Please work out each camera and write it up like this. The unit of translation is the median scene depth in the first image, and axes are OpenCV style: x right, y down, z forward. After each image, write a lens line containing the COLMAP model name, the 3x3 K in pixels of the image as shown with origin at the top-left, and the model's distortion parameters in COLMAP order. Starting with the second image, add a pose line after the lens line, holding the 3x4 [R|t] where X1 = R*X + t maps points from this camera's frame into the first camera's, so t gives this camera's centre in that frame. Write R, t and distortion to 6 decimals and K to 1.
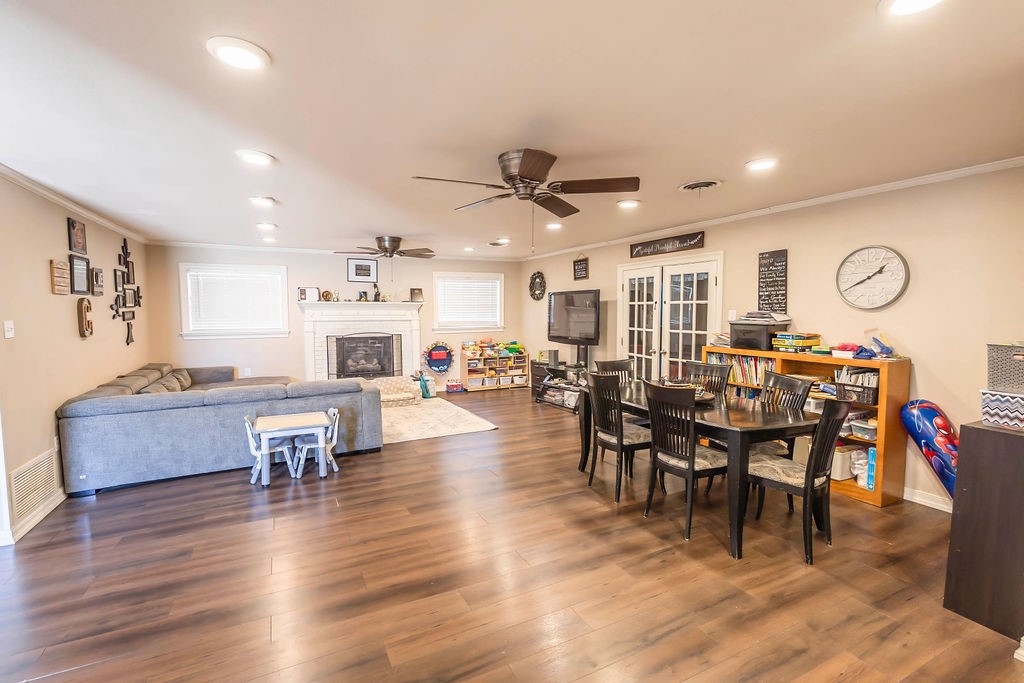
lens RADIAL K [[464.6, 0, 512.0], [0, 464.6, 341.5], [0, 0, 1]] dist [-0.001273, -0.000247]
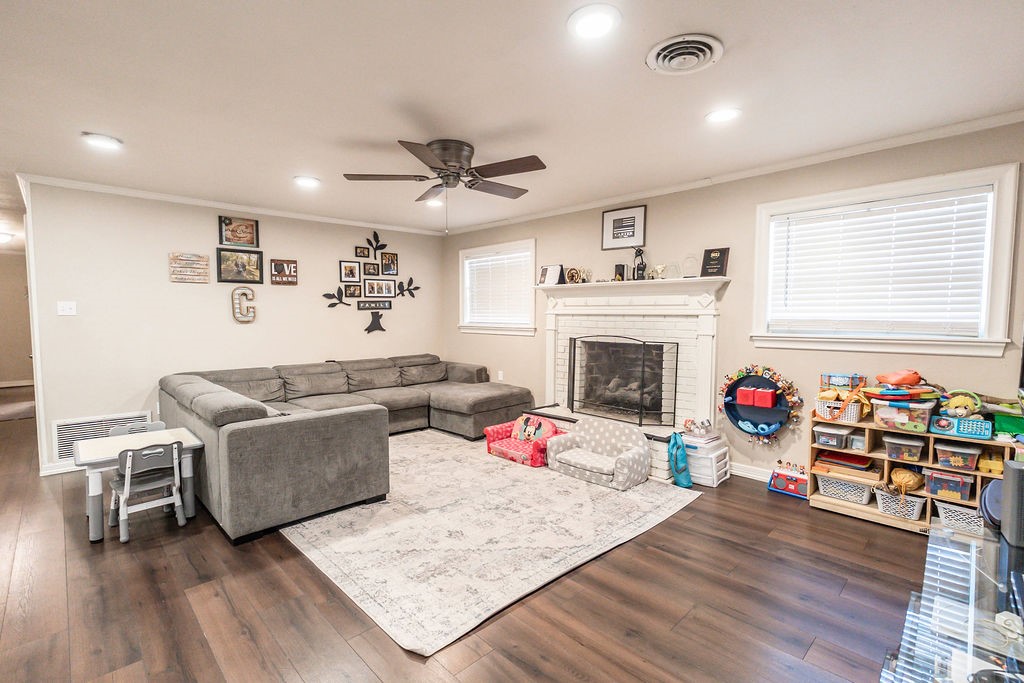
lens RADIAL K [[464.6, 0, 512.0], [0, 464.6, 341.5], [0, 0, 1]] dist [-0.001273, -0.000247]
pose [[0.306498, 0.060071, -0.949974, 0.188216], [-0.065958, 0.996948, 0.041761, -0.026161], [0.949583, 0.049859, 0.309525, 0.674752]]
